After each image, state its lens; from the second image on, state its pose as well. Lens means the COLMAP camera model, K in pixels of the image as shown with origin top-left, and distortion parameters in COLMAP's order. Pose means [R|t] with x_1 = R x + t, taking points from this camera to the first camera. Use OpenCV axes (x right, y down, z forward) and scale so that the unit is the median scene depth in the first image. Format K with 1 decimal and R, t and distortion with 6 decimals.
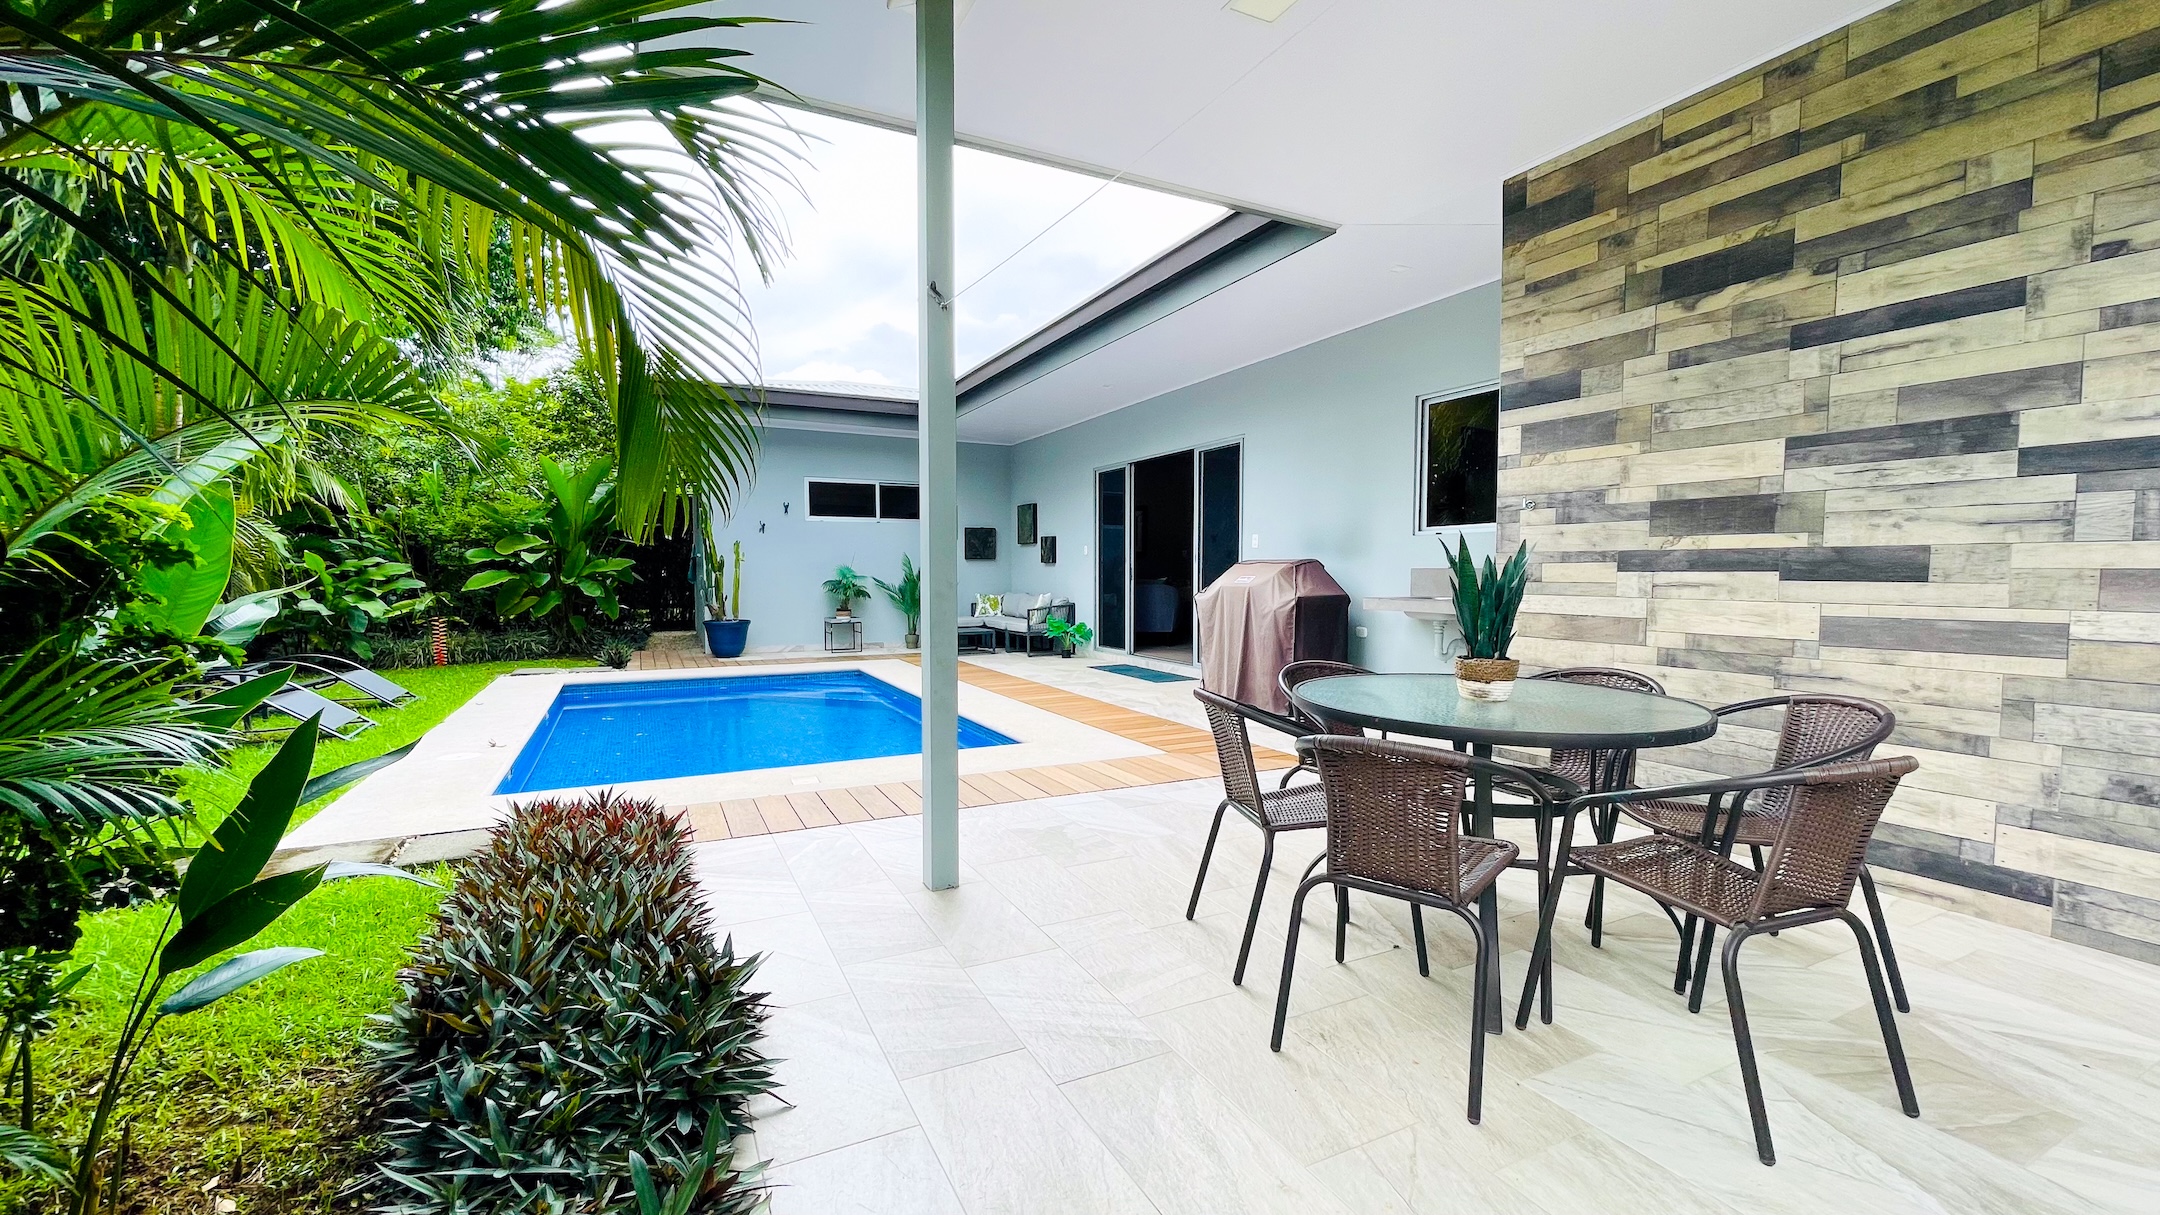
lens RADIAL K [[870.4, 0, 1077.9], [0, 870.4, 616.0], [0, 0, 1]] dist [0.002042, 0.000218]
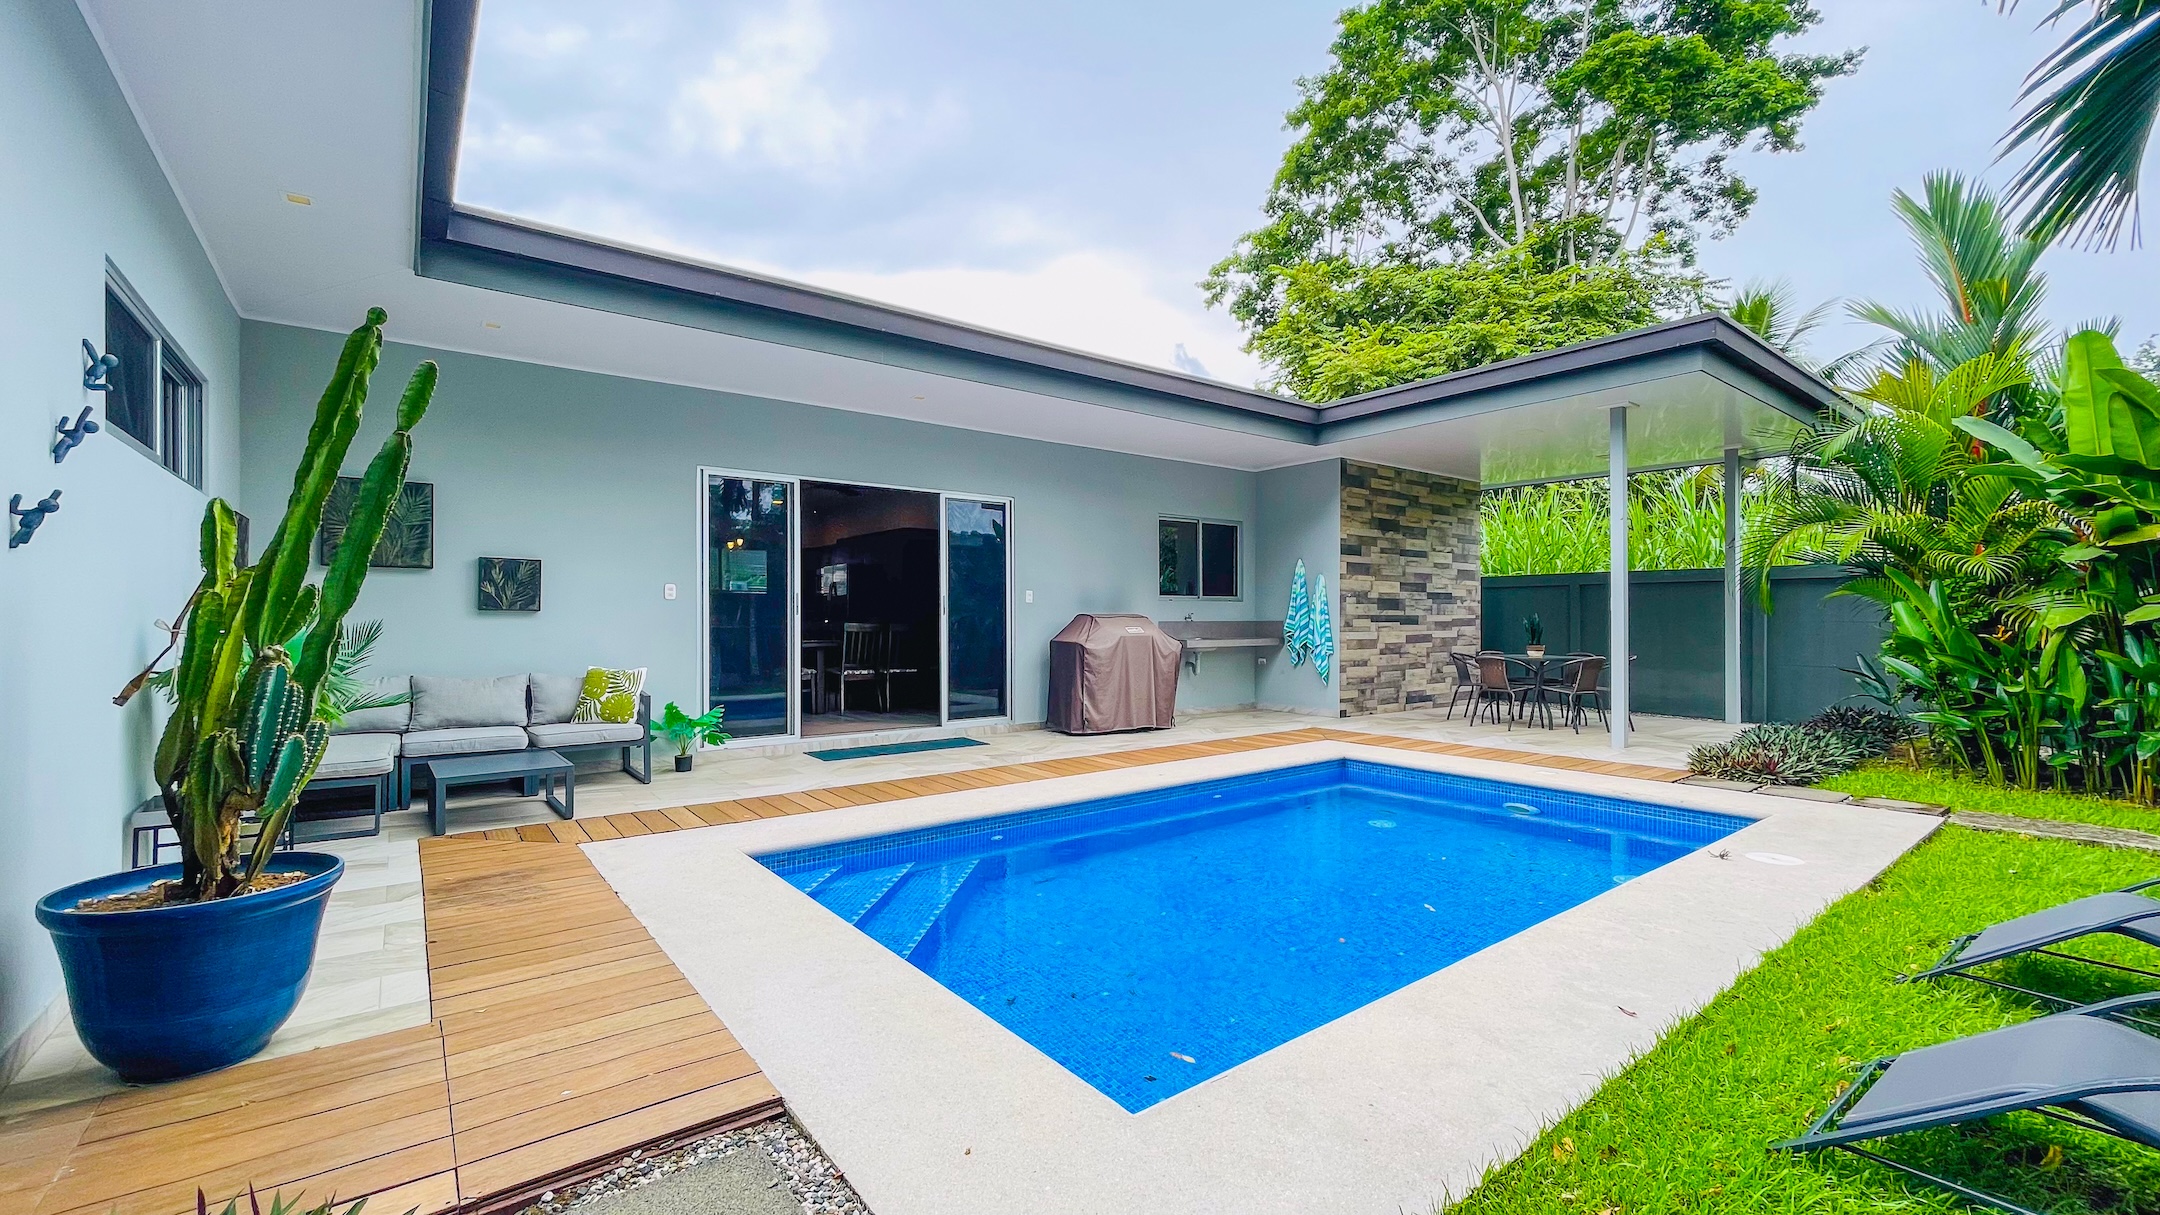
lens RADIAL K [[870.4, 0, 1078.8], [0, 870.4, 597.1], [0, 0, 1]] dist [0.002042, 0.000218]
pose [[-0.190586, -0.000198, 0.981671, -2.236468], [0.038368, 0.999234, 0.007650, -0.221860], [-0.980921, 0.039123, -0.190432, 2.863026]]
